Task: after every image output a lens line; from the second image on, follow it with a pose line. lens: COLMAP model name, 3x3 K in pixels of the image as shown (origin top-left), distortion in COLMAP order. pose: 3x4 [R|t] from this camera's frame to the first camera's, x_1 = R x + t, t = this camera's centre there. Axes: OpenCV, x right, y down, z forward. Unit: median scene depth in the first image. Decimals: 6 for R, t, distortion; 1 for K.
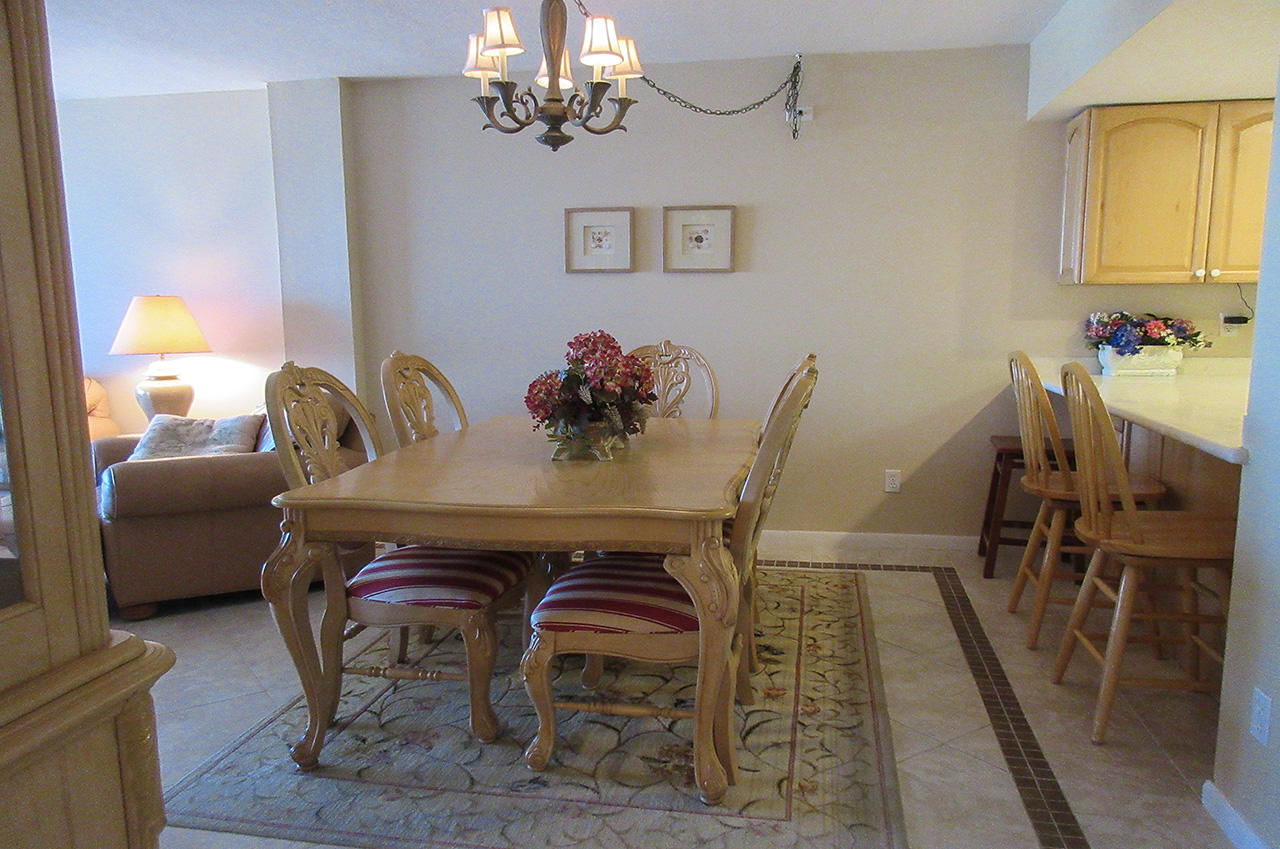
lens RADIAL K [[951.4, 0, 640.5], [0, 951.4, 455.8], [0, 0, 1]] dist [0.004027, 0.002344]
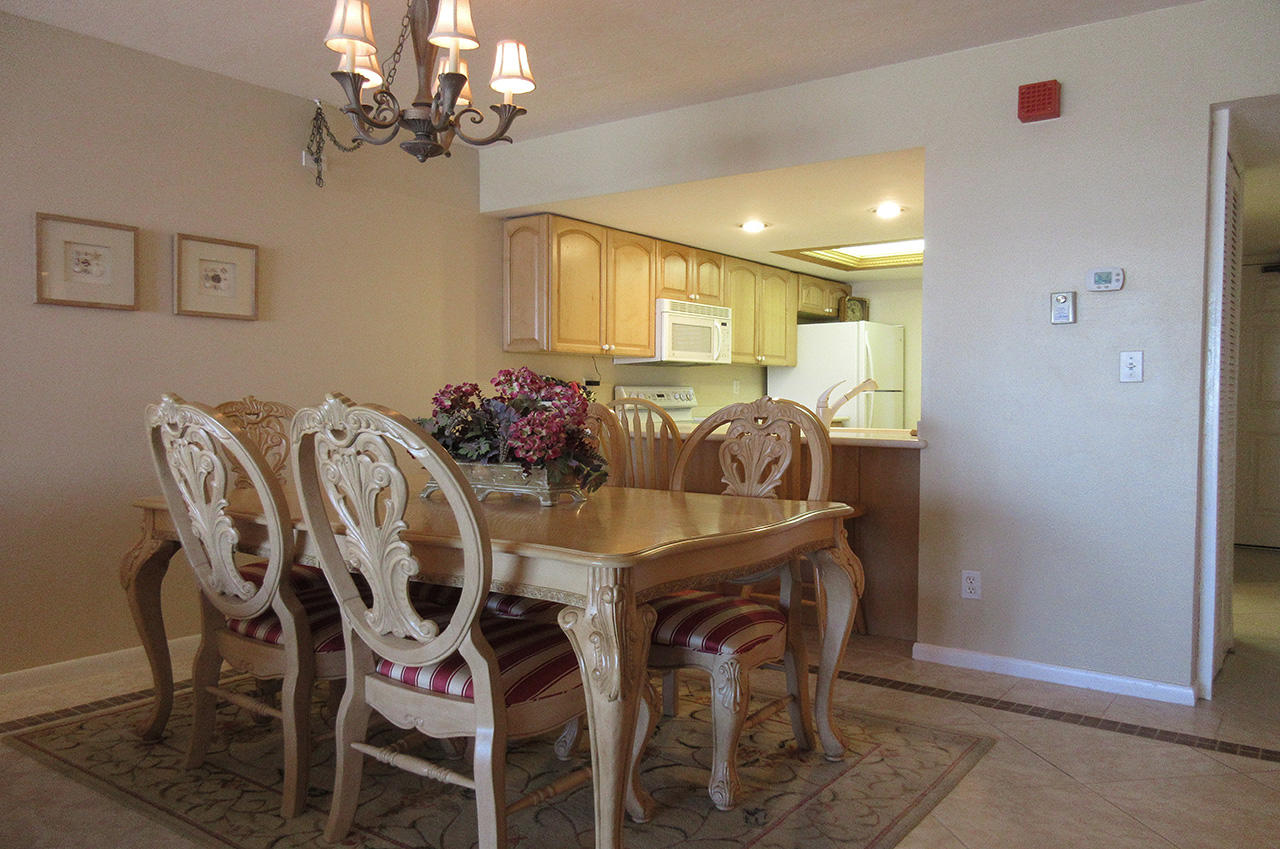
lens RADIAL K [[965.6, 0, 640.0], [0, 965.6, 424.5], [0, 0, 1]] dist [0.007713, 0.004092]
pose [[0.424235, -0.020909, 0.905311, -0.624353], [0.135774, 0.989901, -0.040762, -0.017869], [-0.895316, 0.140211, 0.422789, 0.370076]]
